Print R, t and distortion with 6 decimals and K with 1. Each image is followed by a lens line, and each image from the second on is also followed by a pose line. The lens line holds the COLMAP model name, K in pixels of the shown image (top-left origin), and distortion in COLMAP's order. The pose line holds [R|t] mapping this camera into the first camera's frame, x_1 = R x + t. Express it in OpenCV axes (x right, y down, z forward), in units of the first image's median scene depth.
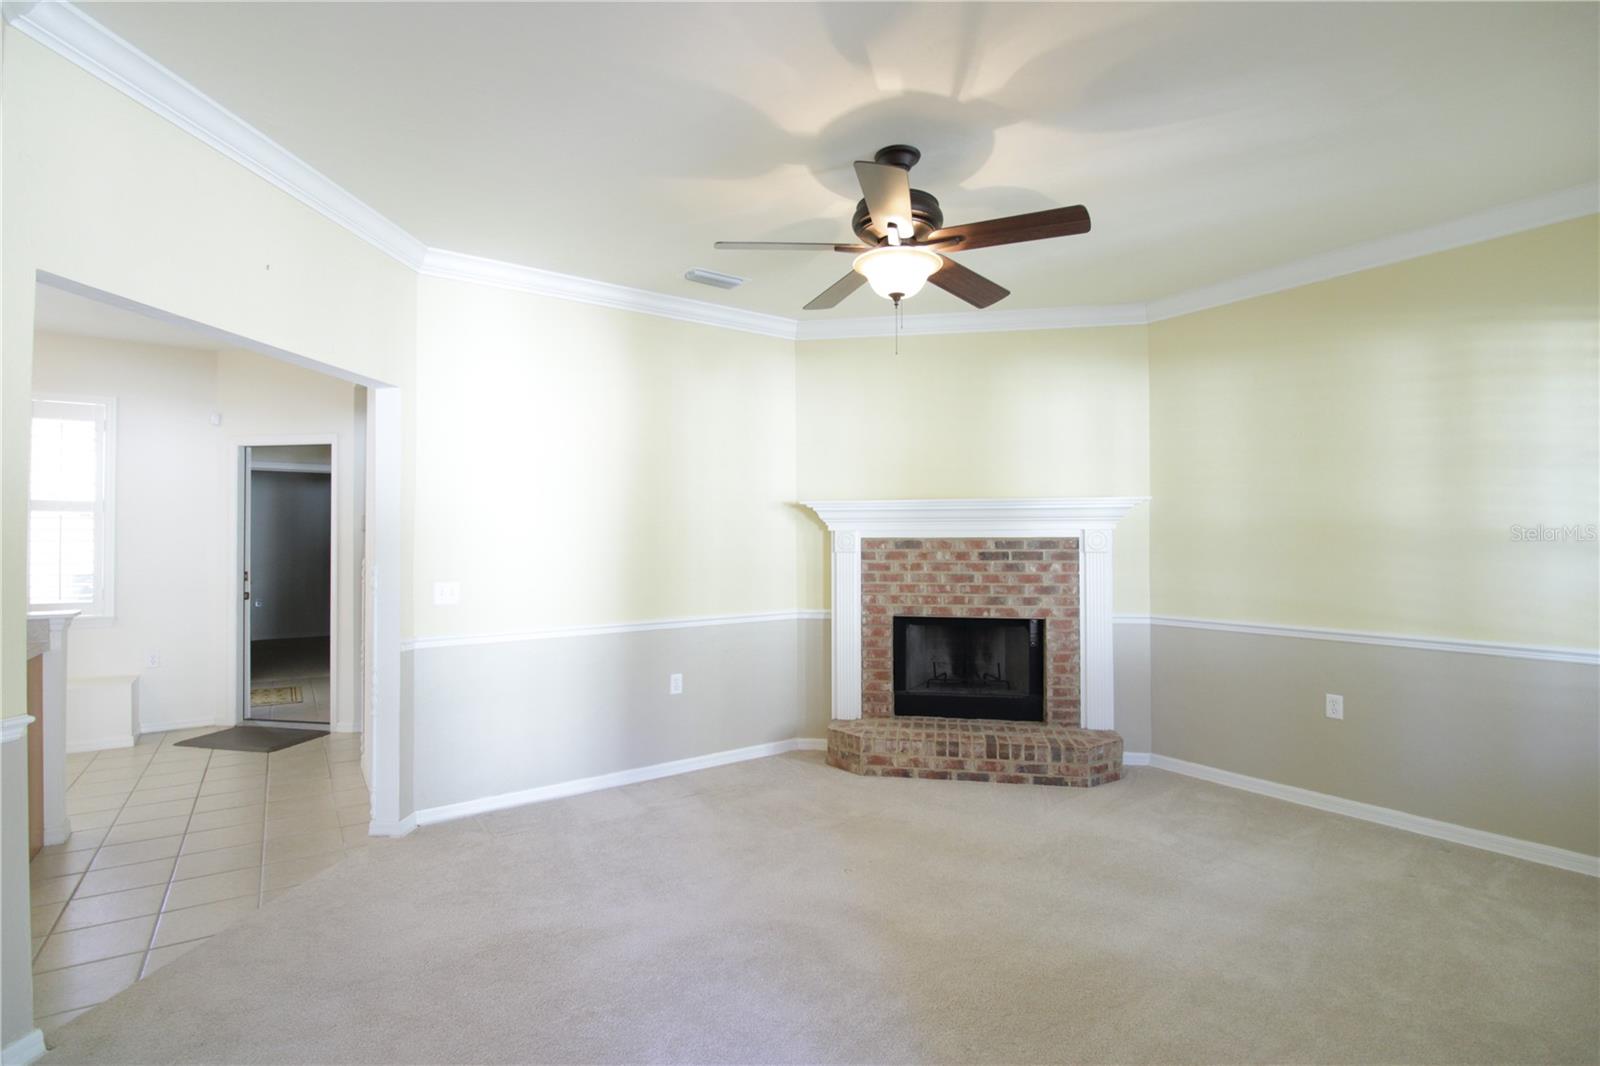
lens RADIAL K [[728.5, 0, 800.0], [0, 728.5, 533.0], [0, 0, 1]] dist [0.021390, -0.016938]
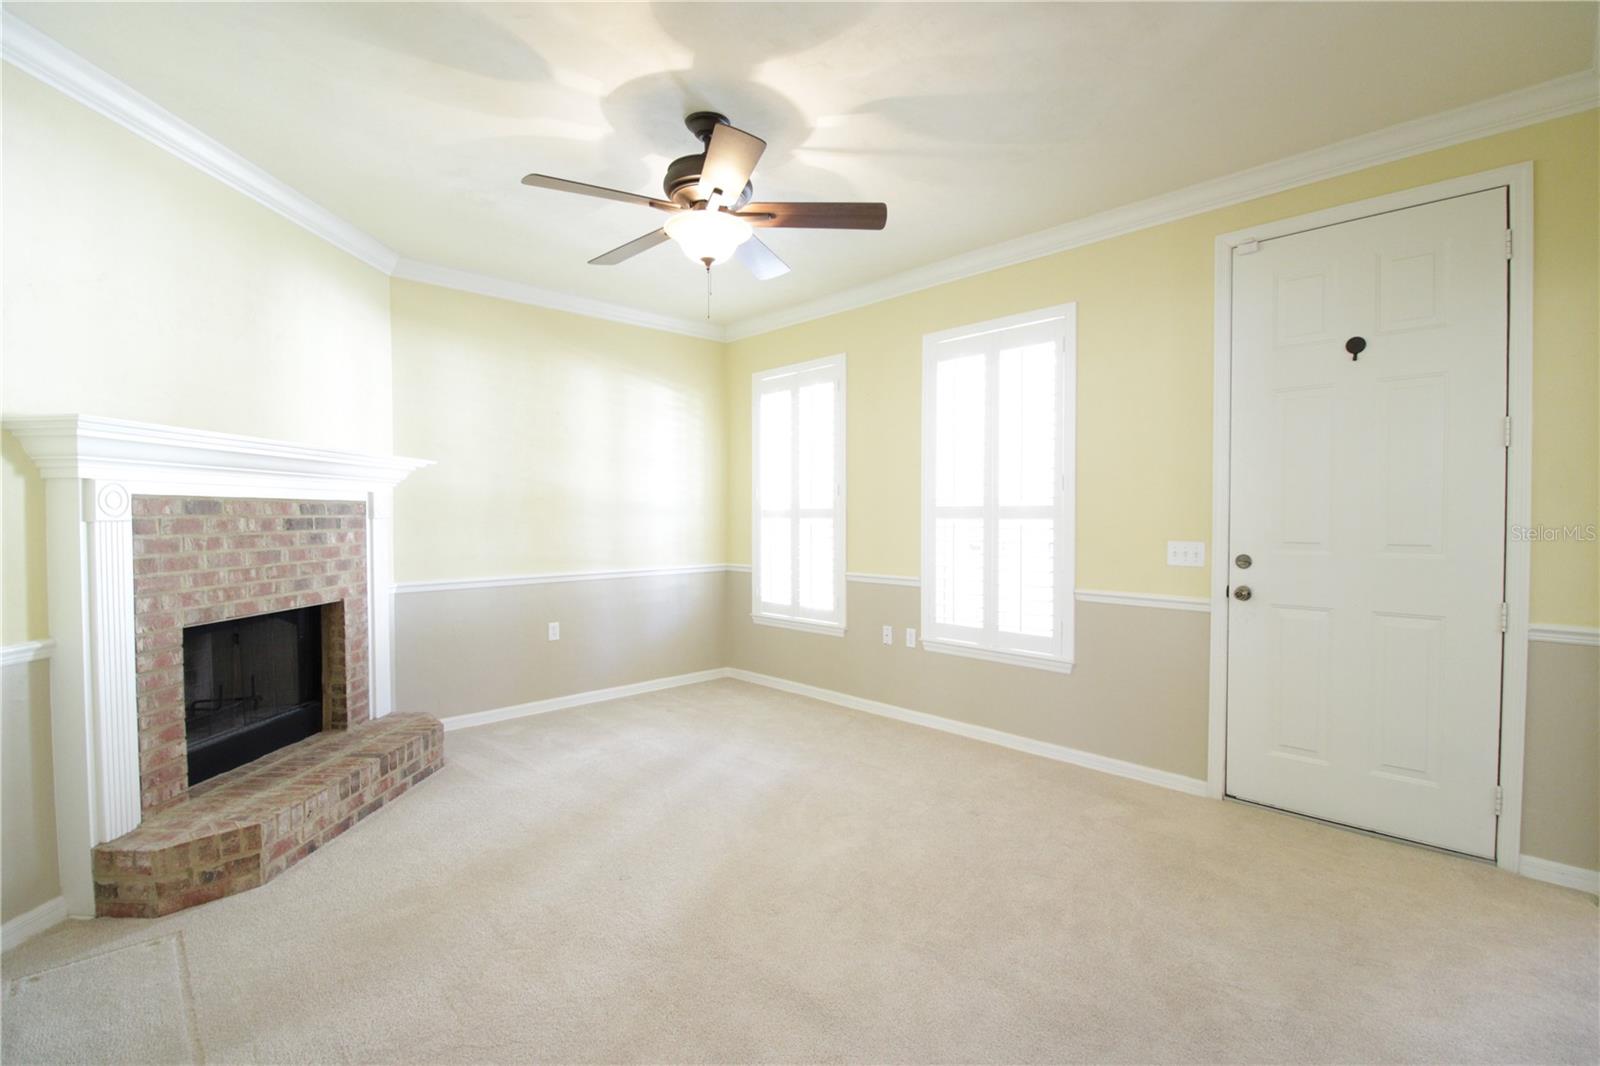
lens RADIAL K [[728.5, 0, 800.0], [0, 728.5, 533.0], [0, 0, 1]] dist [0.021390, -0.016938]
pose [[-0.108805, -0.023091, 0.993795, -0.523841], [-0.004023, 0.999732, 0.022789, 0.021614], [-0.994055, -0.001519, -0.108869, 0.576936]]
